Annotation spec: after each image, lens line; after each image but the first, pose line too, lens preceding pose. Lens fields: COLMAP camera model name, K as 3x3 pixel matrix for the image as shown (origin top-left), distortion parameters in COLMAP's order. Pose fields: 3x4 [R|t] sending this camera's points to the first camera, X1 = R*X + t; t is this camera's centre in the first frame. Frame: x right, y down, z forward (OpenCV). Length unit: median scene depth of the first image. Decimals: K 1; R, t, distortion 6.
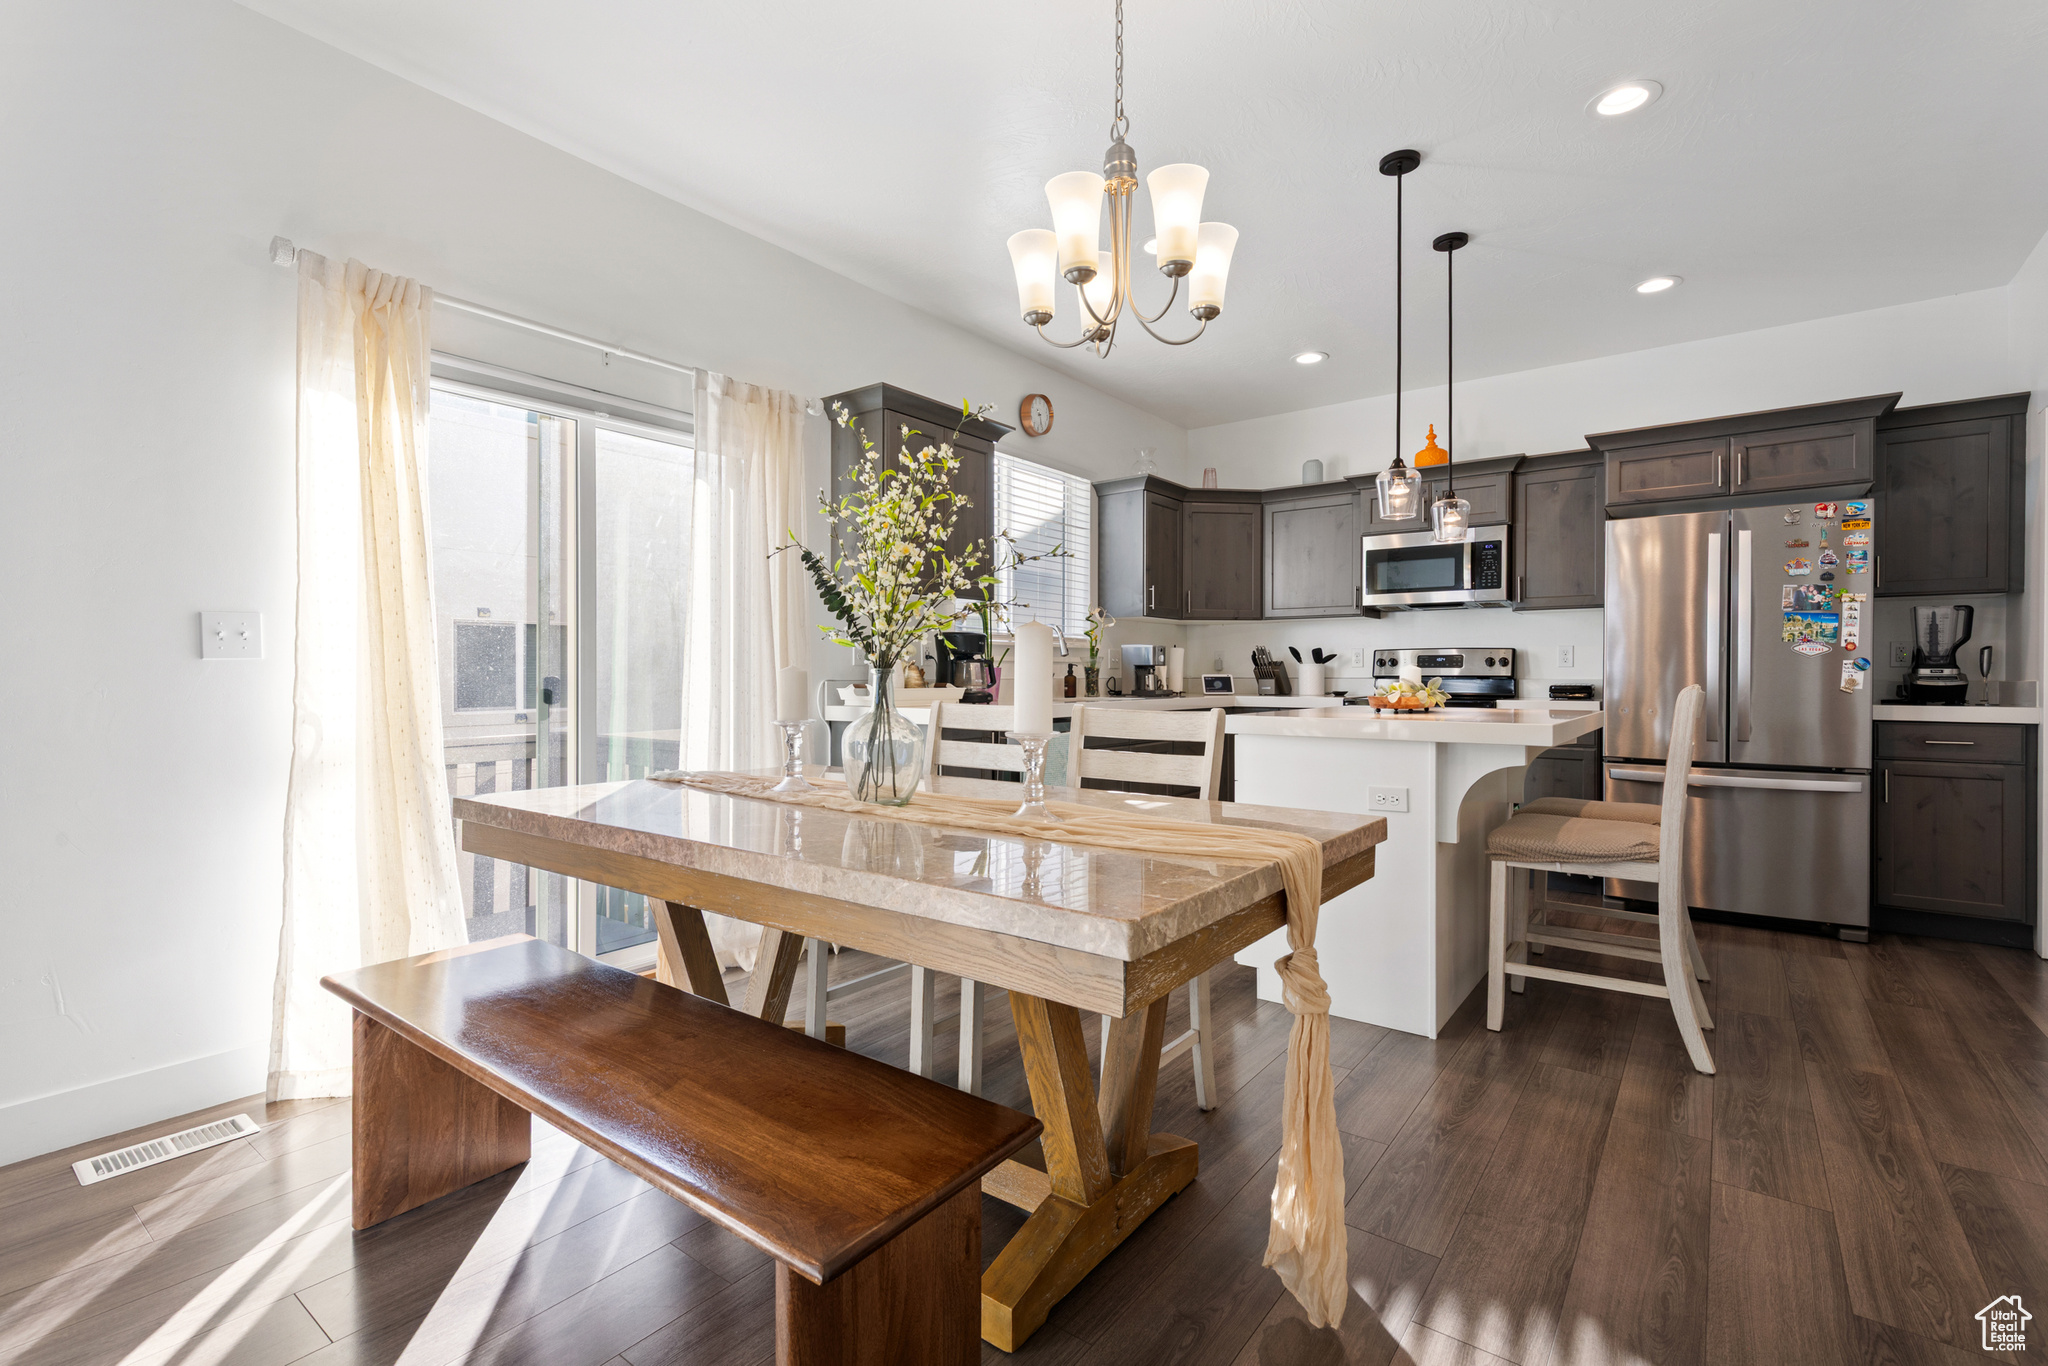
lens RADIAL K [[915.4, 0, 1024.4], [0, 915.4, 680.2], [0, 0, 1]] dist [0.001998, 0.000606]
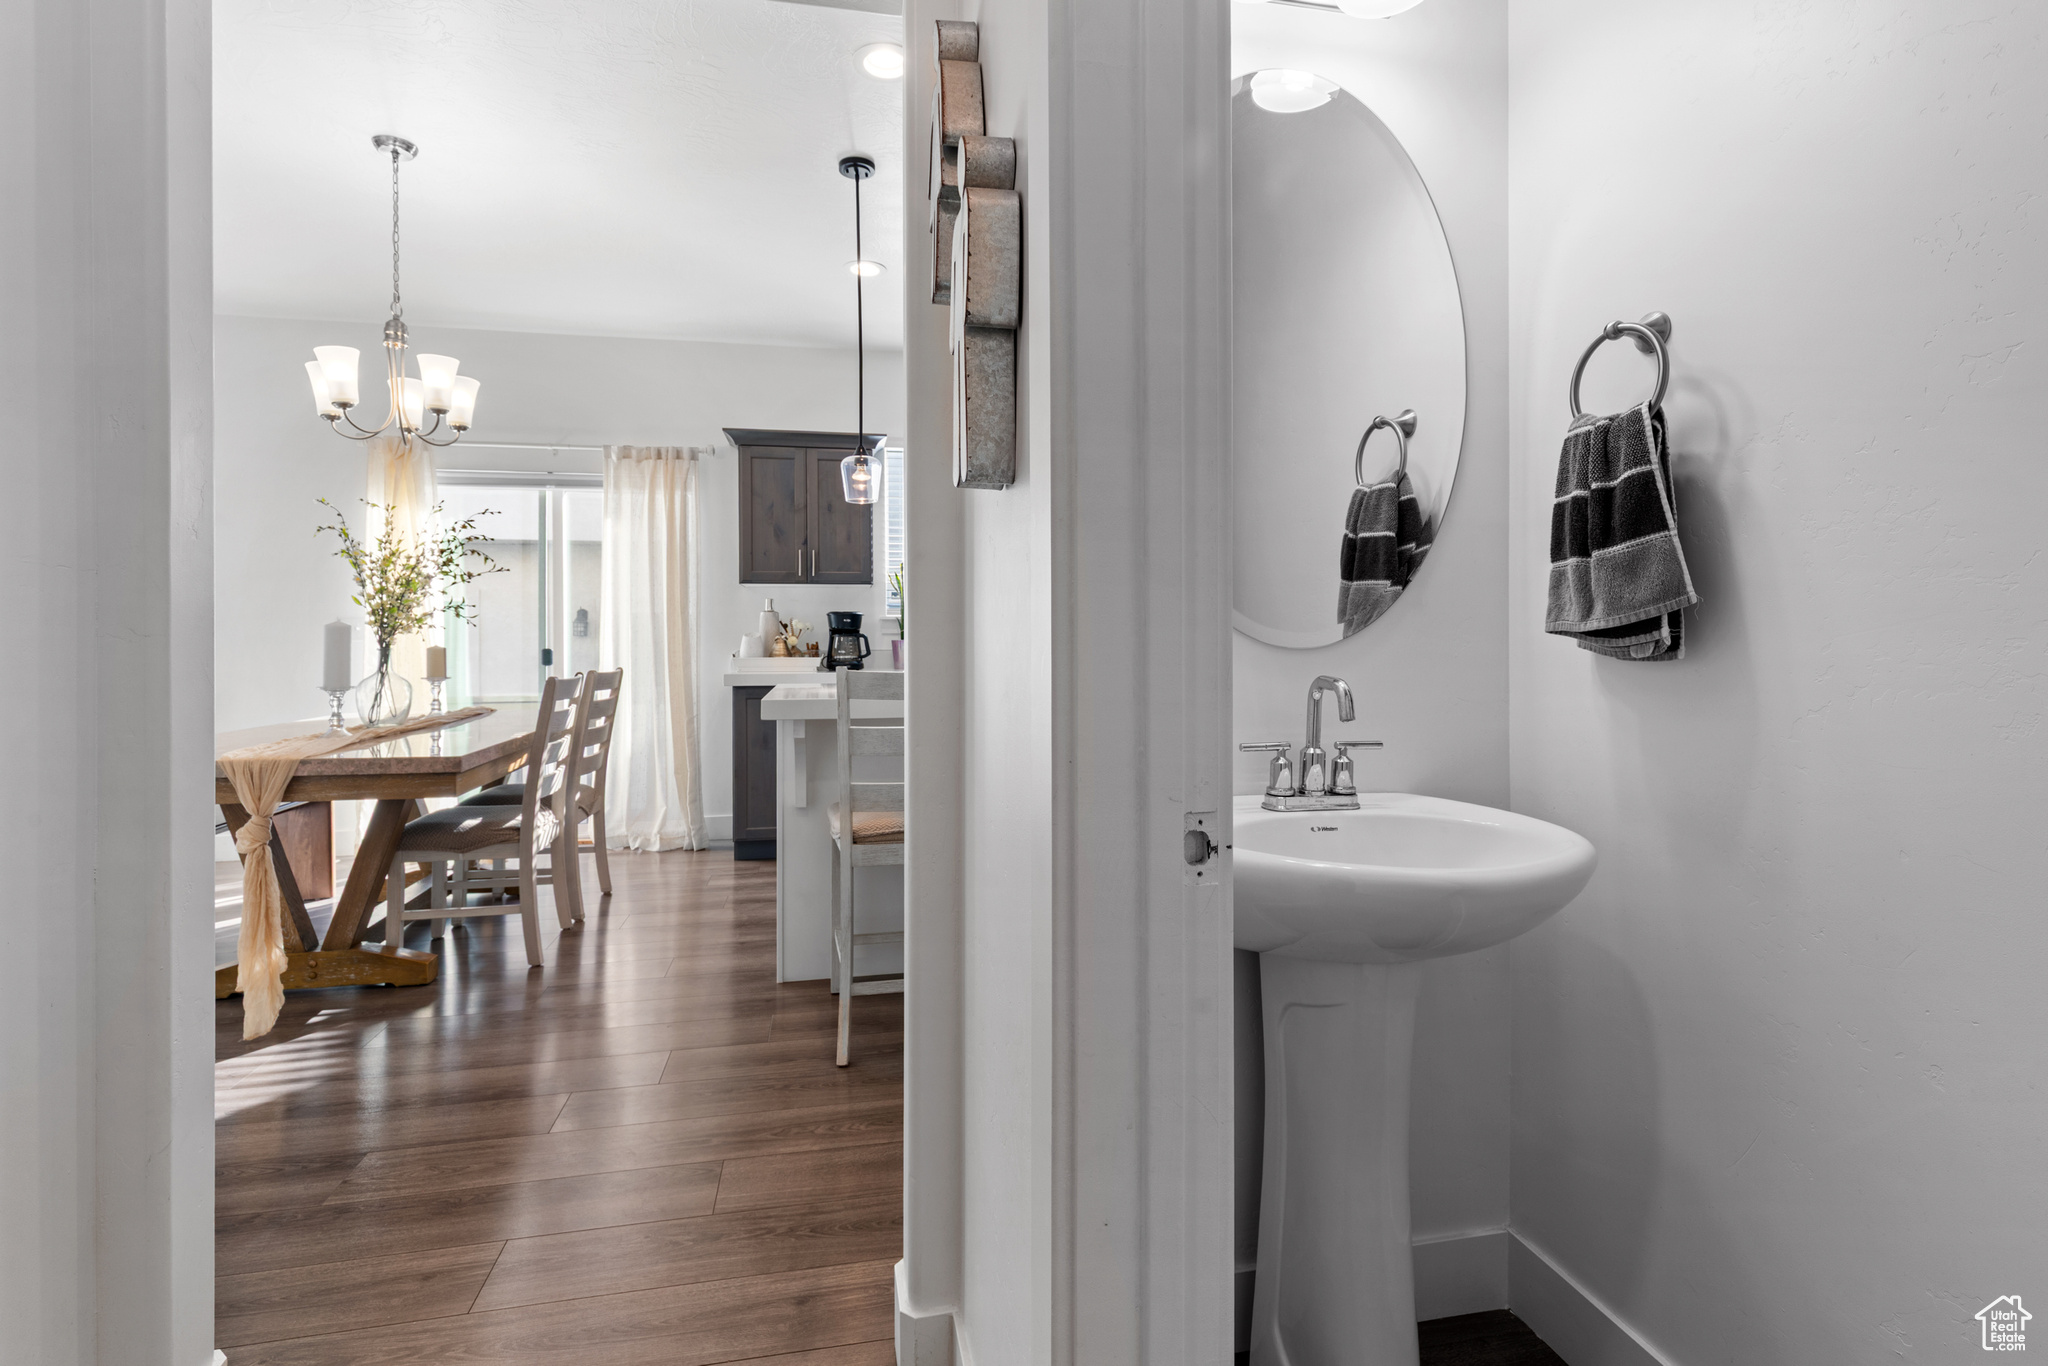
lens RADIAL K [[937.1, 0, 1023.2], [0, 937.1, 647.6], [0, 0, 1]] dist [0.007012, -0.000027]
pose [[0.753351, 0.004055, -0.657606, 0.908295], [-0.001090, 0.999987, 0.004916, -0.010019], [0.657618, -0.002987, 0.753346, 0.216092]]
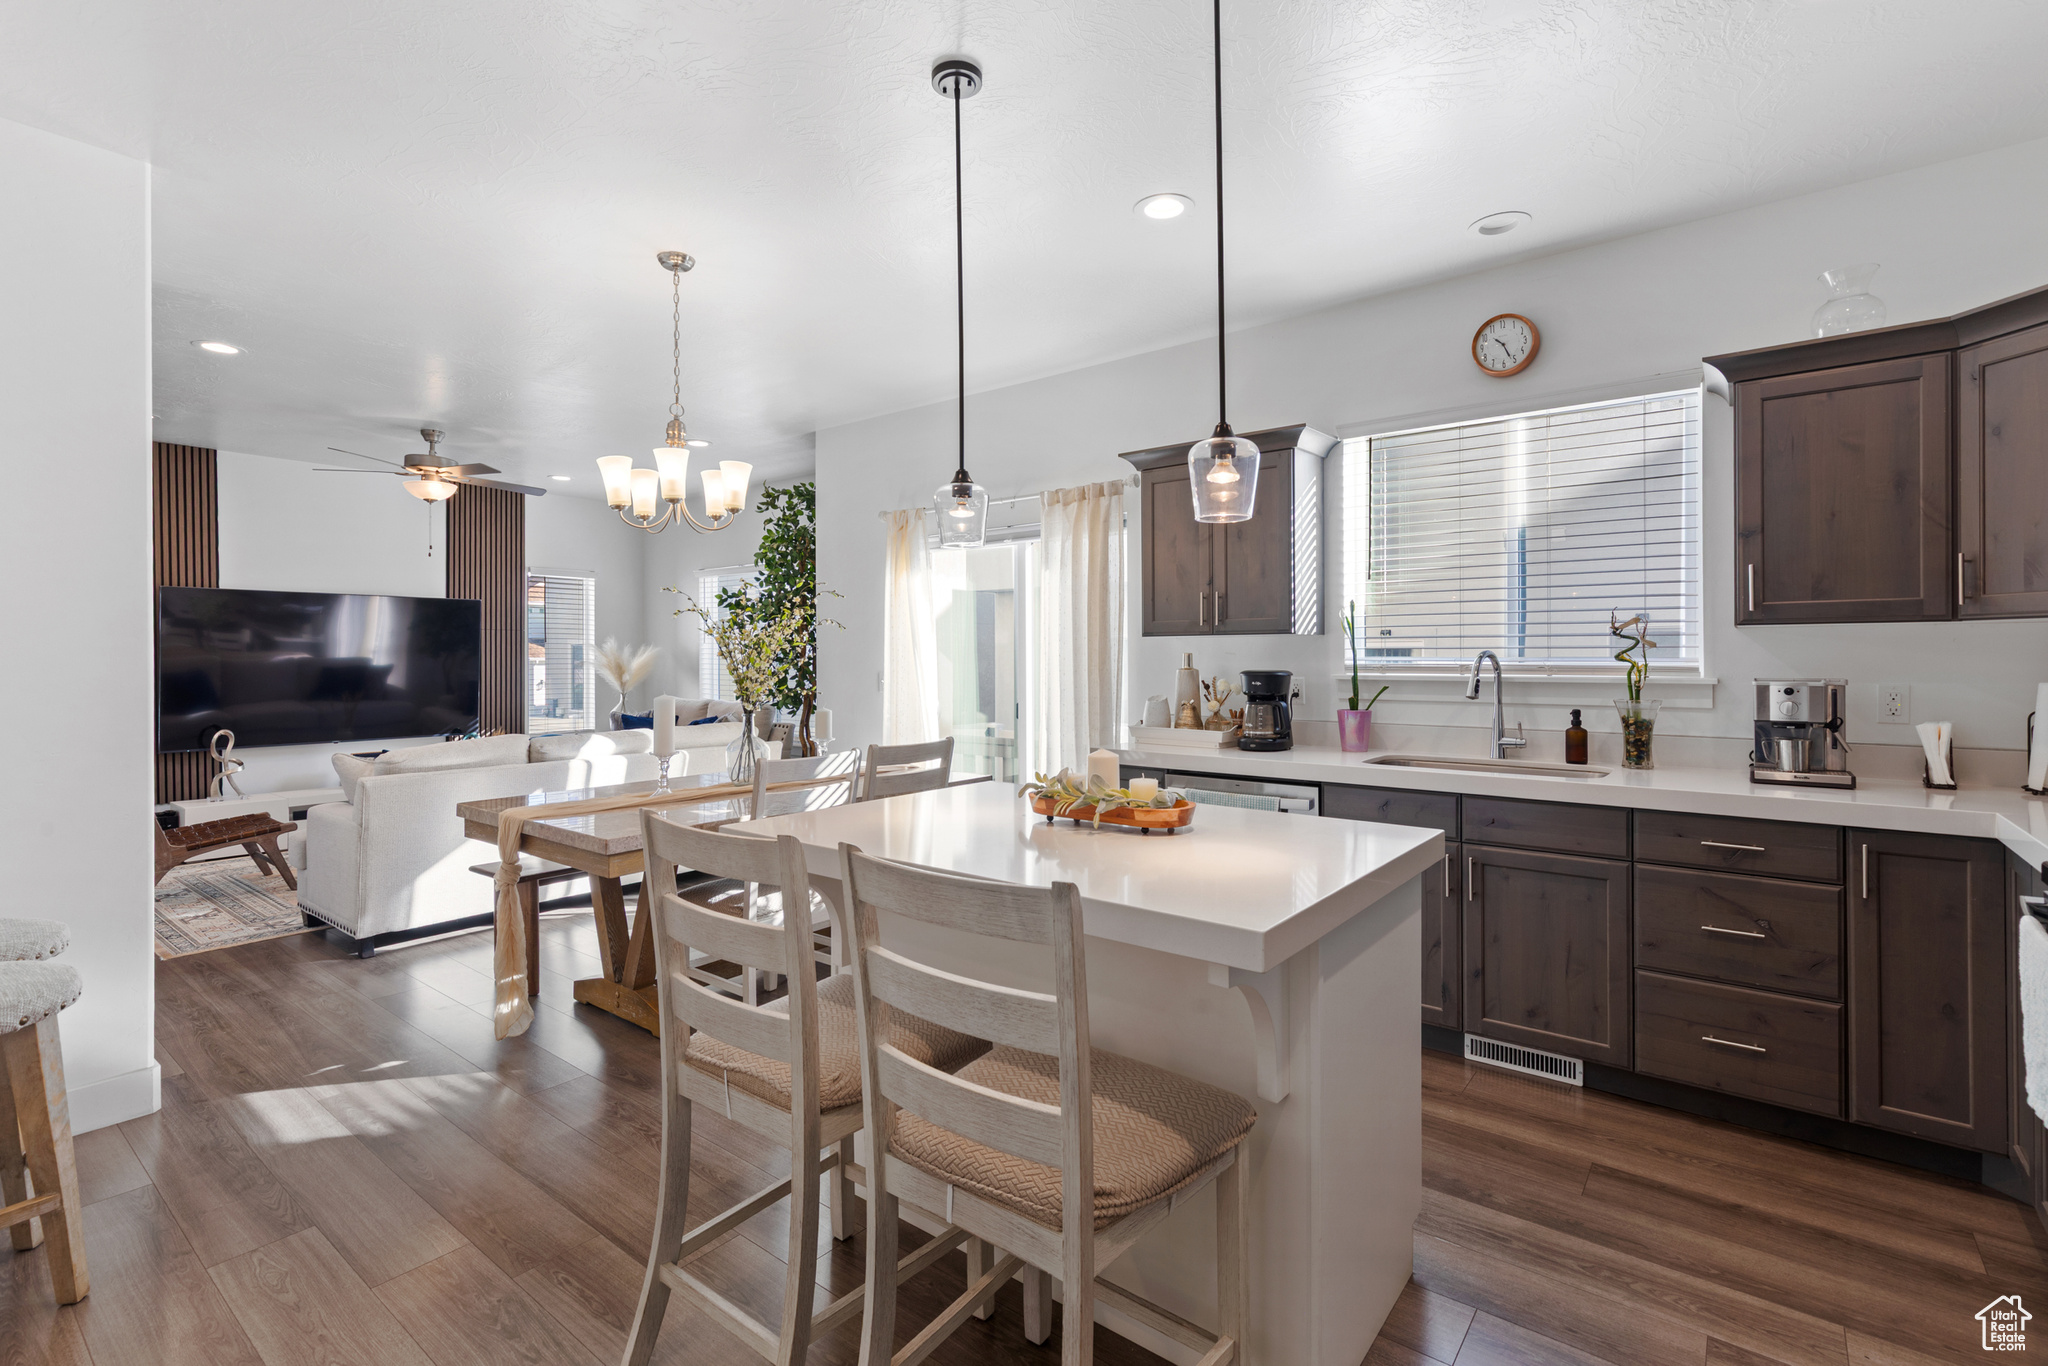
lens RADIAL K [[937.1, 0, 1023.2], [0, 937.1, 647.6], [0, 0, 1]] dist [0.007012, -0.000027]
pose [[-0.014705, -0.011230, -0.999829, 0.844480], [-0.004825, 0.999926, -0.011160, -0.061892], [0.999880, 0.004660, -0.014758, 0.759826]]
